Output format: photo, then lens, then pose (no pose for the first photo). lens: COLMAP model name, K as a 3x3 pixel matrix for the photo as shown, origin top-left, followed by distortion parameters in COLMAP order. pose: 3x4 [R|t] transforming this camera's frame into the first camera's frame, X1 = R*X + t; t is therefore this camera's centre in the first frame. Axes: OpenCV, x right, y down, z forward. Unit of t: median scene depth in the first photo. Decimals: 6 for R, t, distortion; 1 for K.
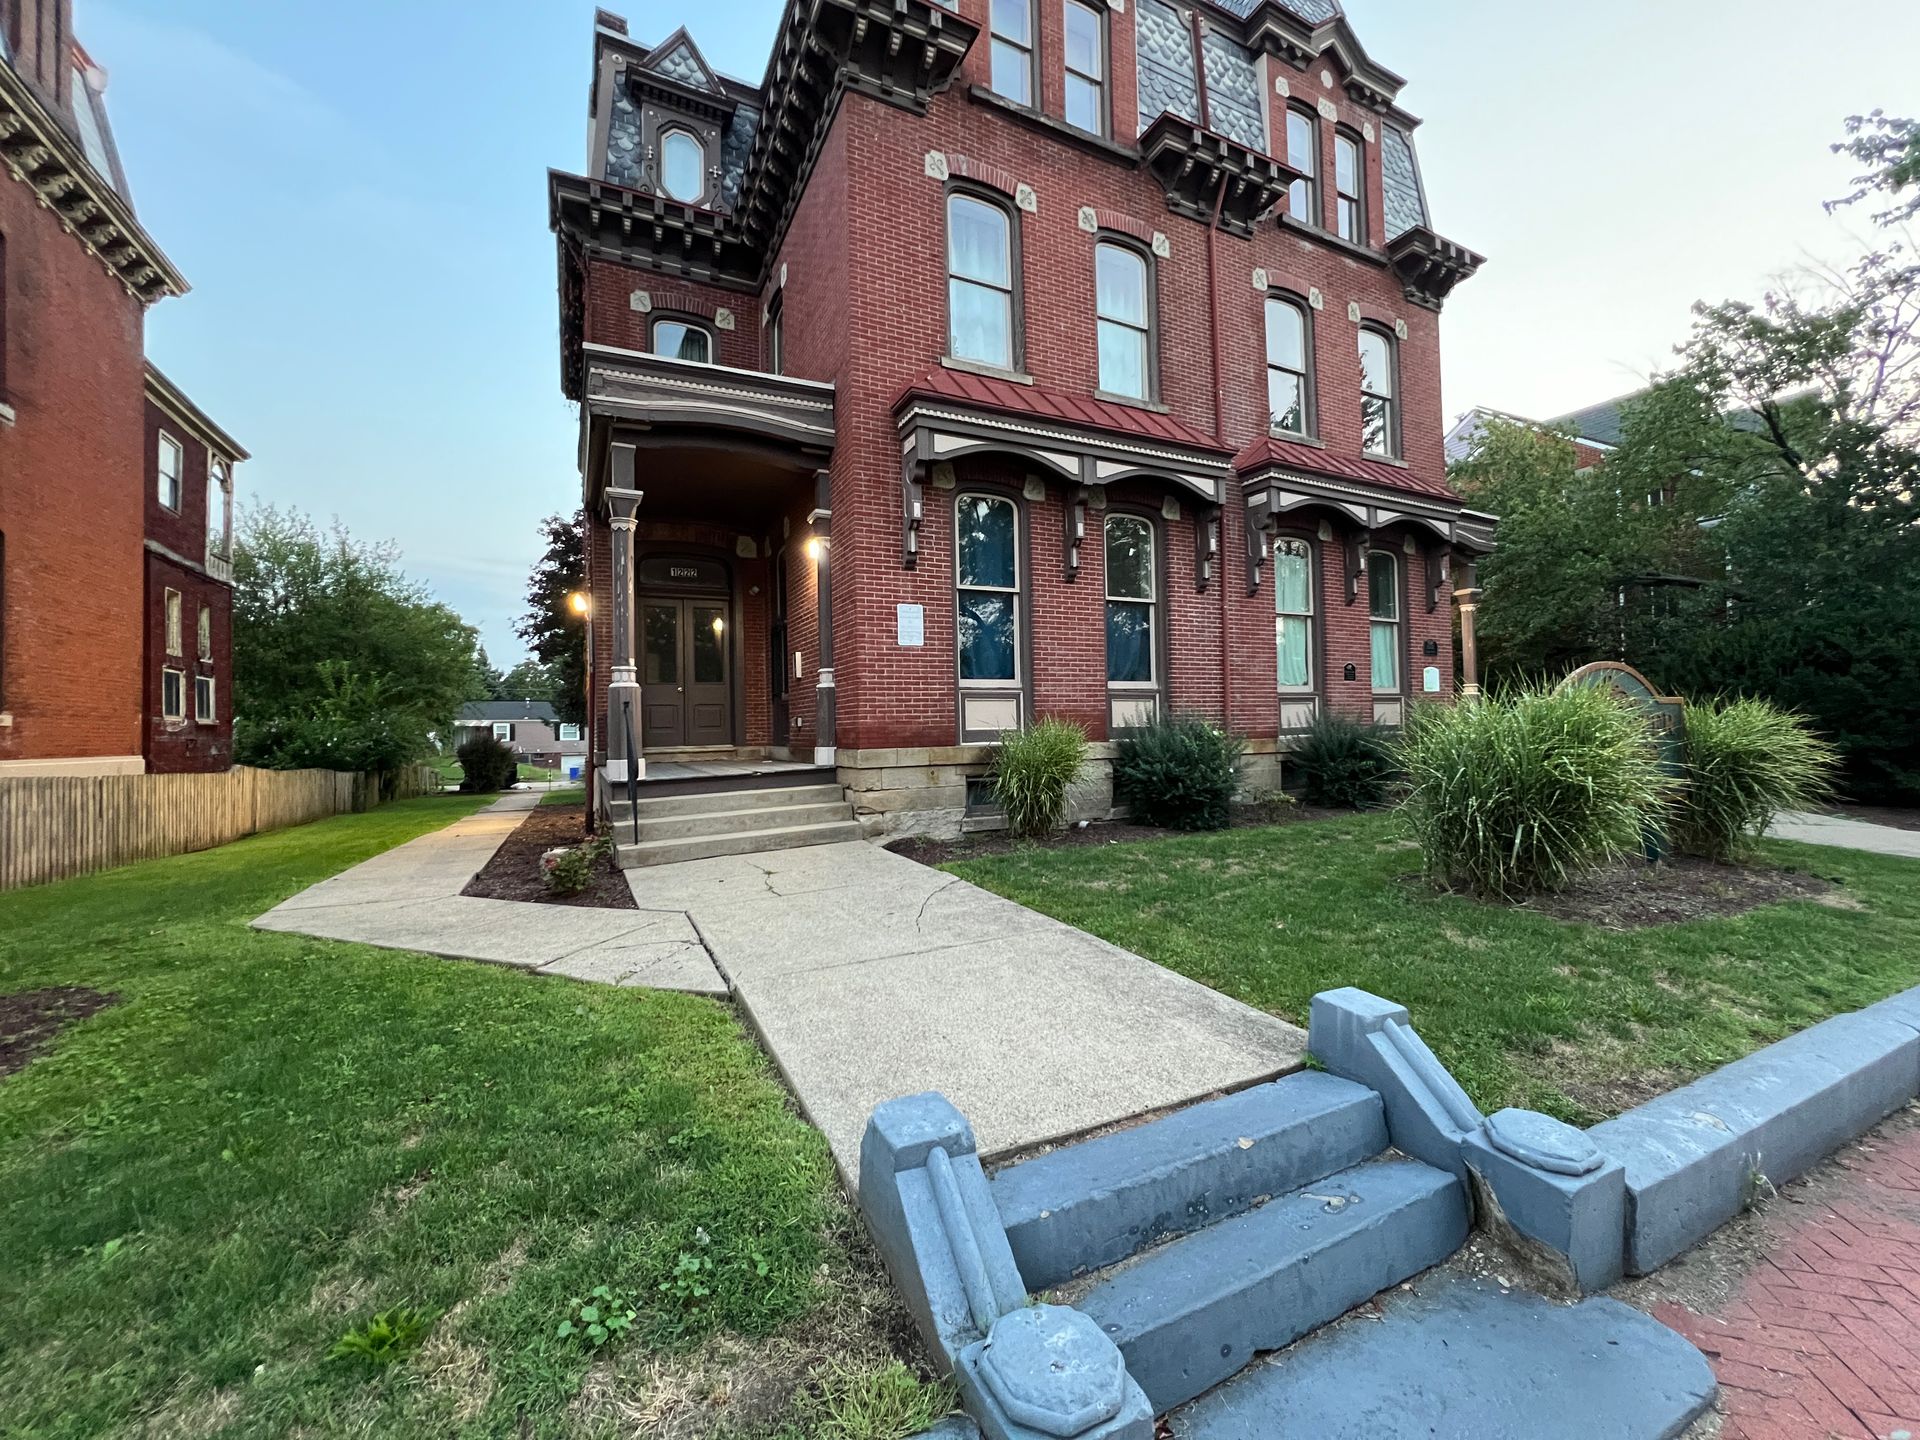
lens RADIAL K [[770.9, 0, 956.2], [0, 770.9, 713.6], [0, 0, 1]] dist [-0.001470, 0.000529]
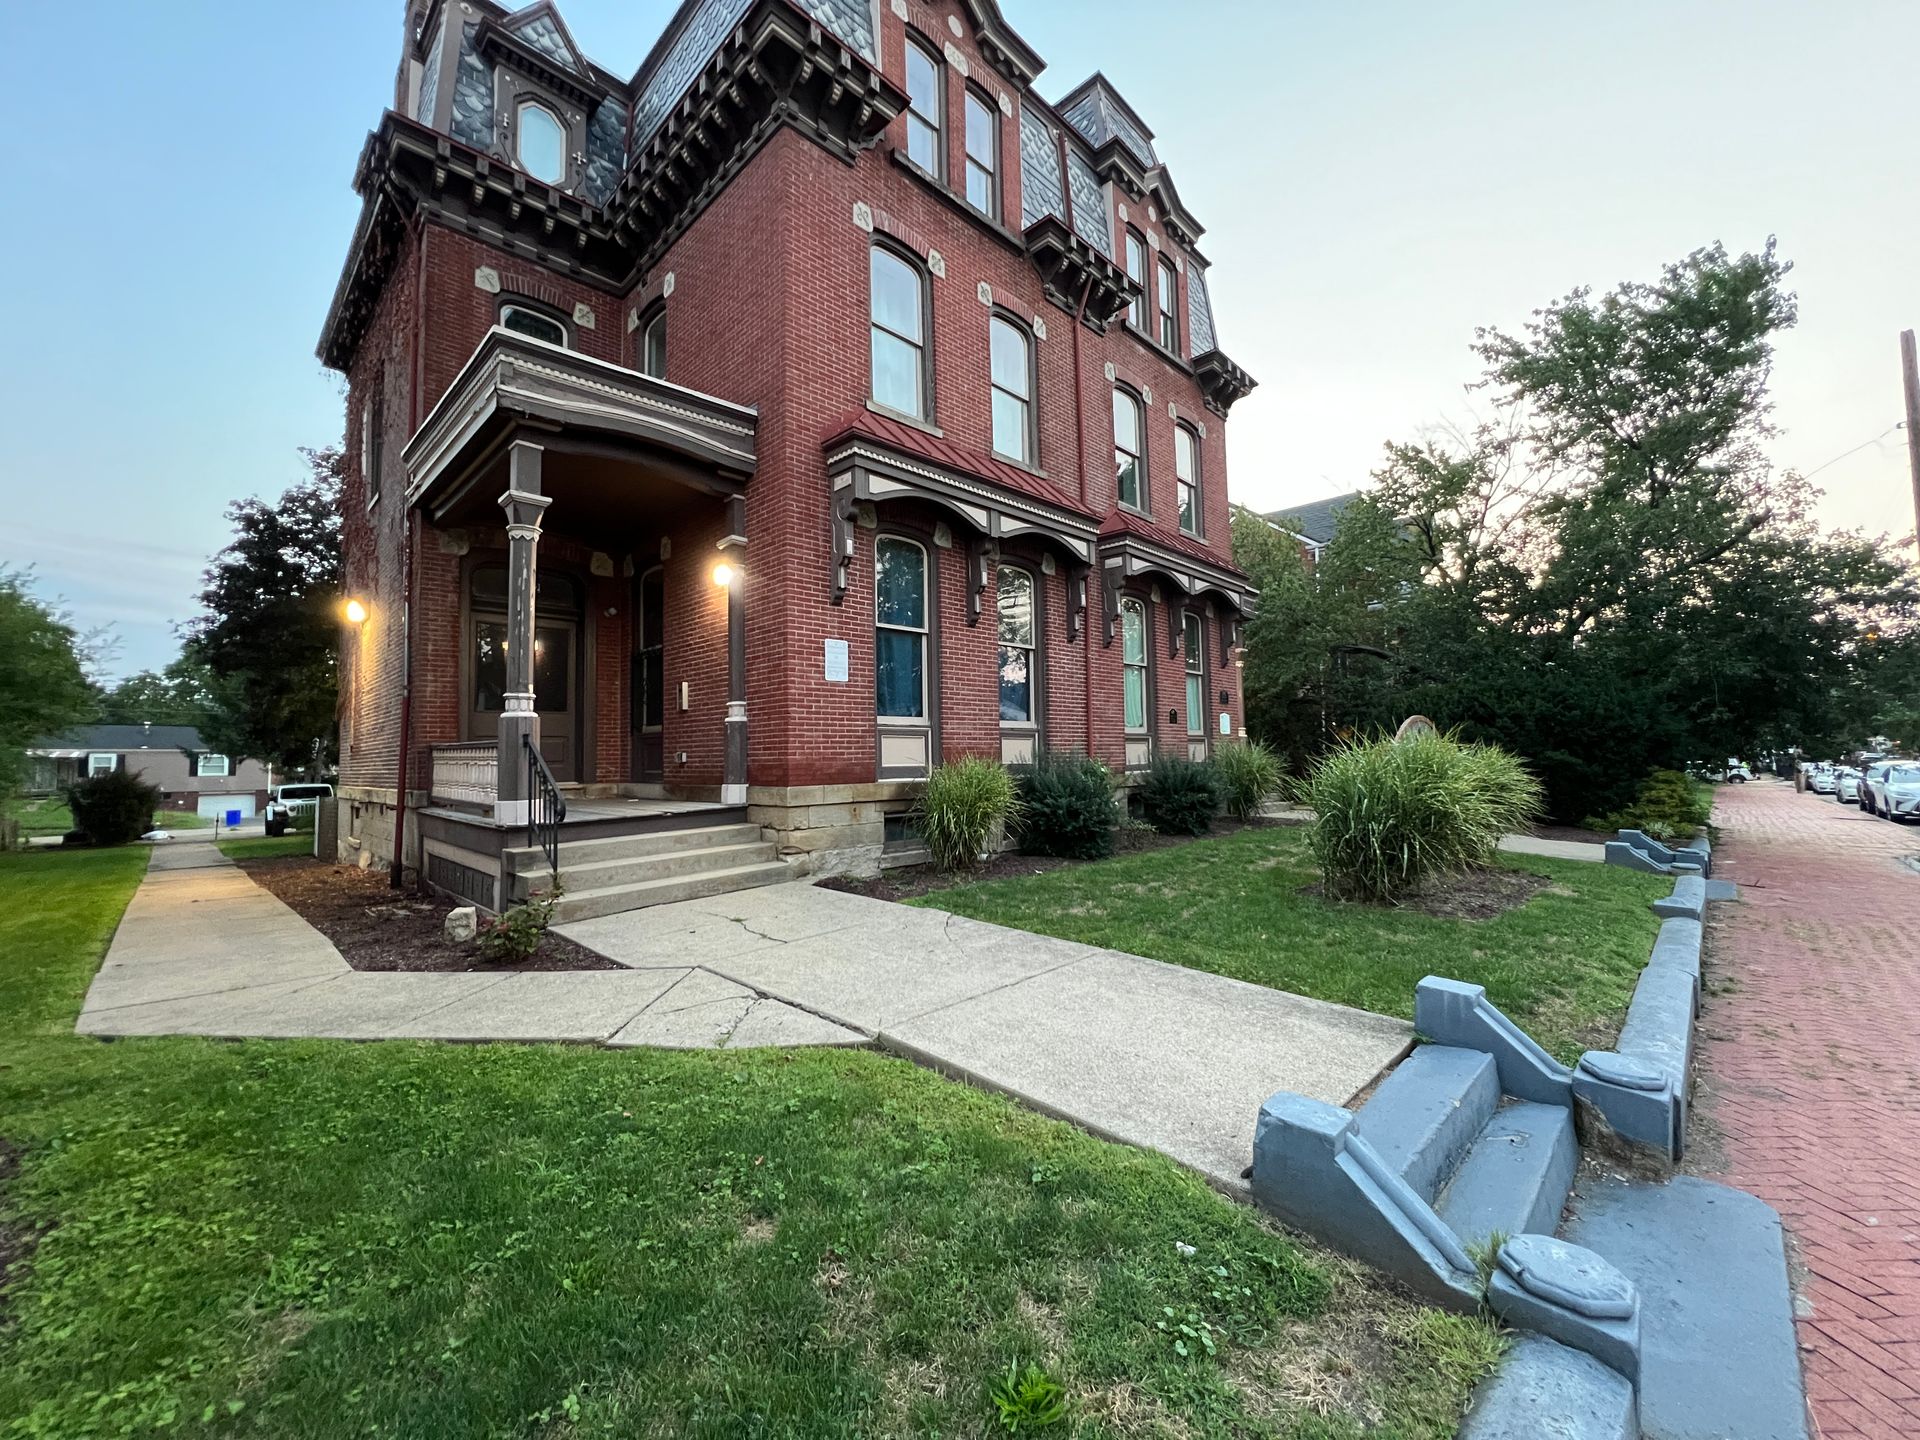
lens RADIAL K [[770.9, 0, 960.0], [0, 770.9, 712.7], [0, 0, 1]] dist [-0.001470, 0.000529]
pose [[0.946936, 0.024064, 0.320519, -0.185879], [-0.009555, 0.998860, -0.046765, -0.002500], [-0.321279, 0.041221, 0.946087, 0.010723]]
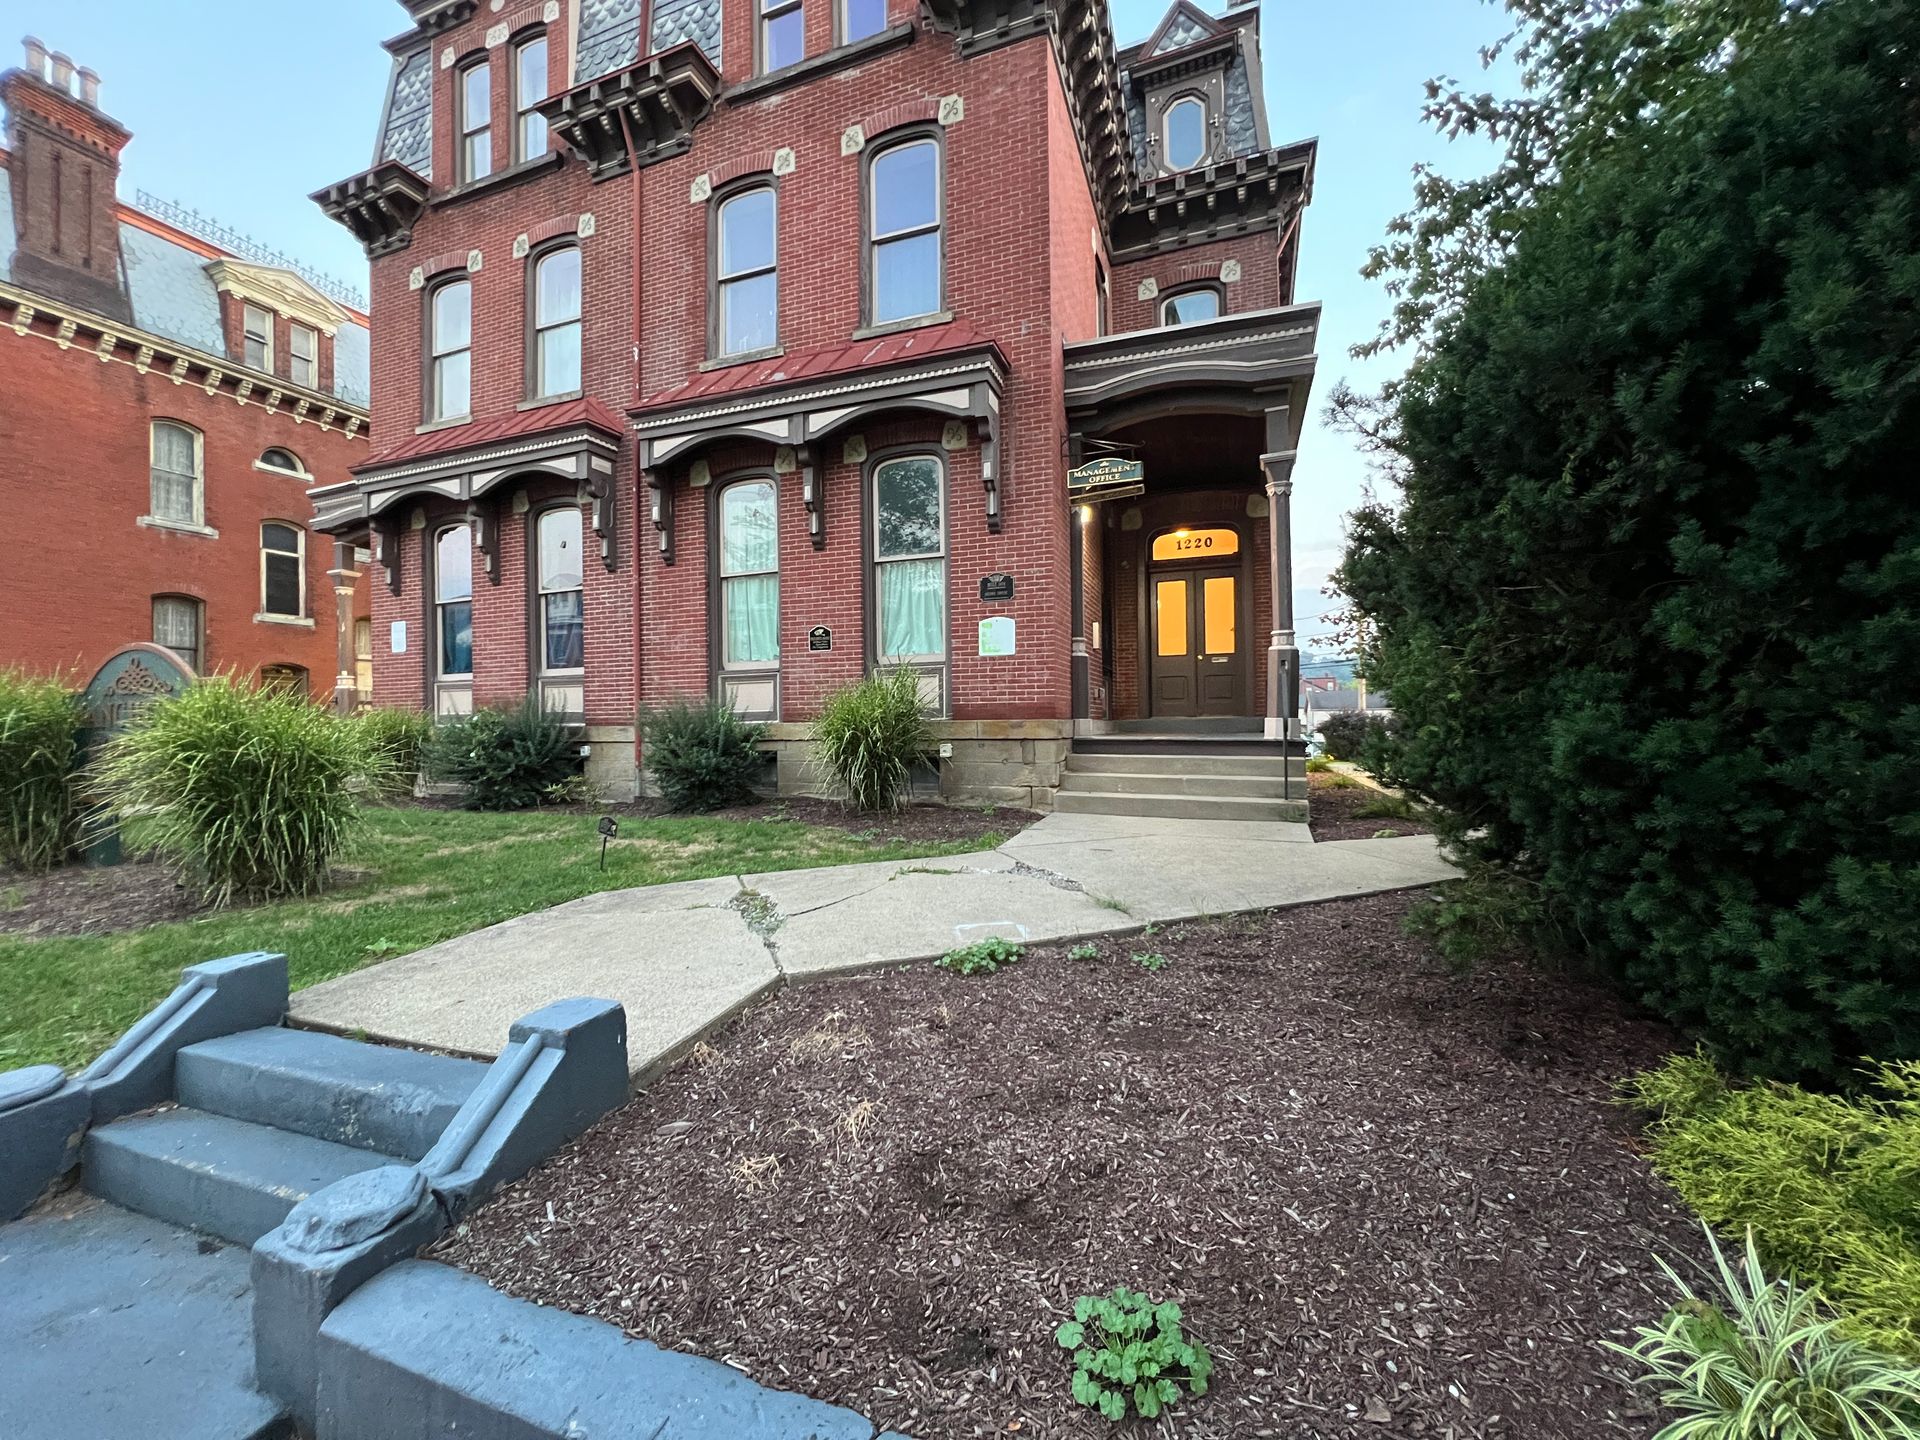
lens RADIAL K [[770.9, 0, 970.5], [0, 770.9, 701.0], [0, 0, 1]] dist [-0.001470, 0.000529]
pose [[0.671513, -0.001482, -0.740991, 1.338591], [0.022425, 0.999581, 0.018323, -0.003916], [0.740653, -0.028921, 0.671265, 0.686930]]
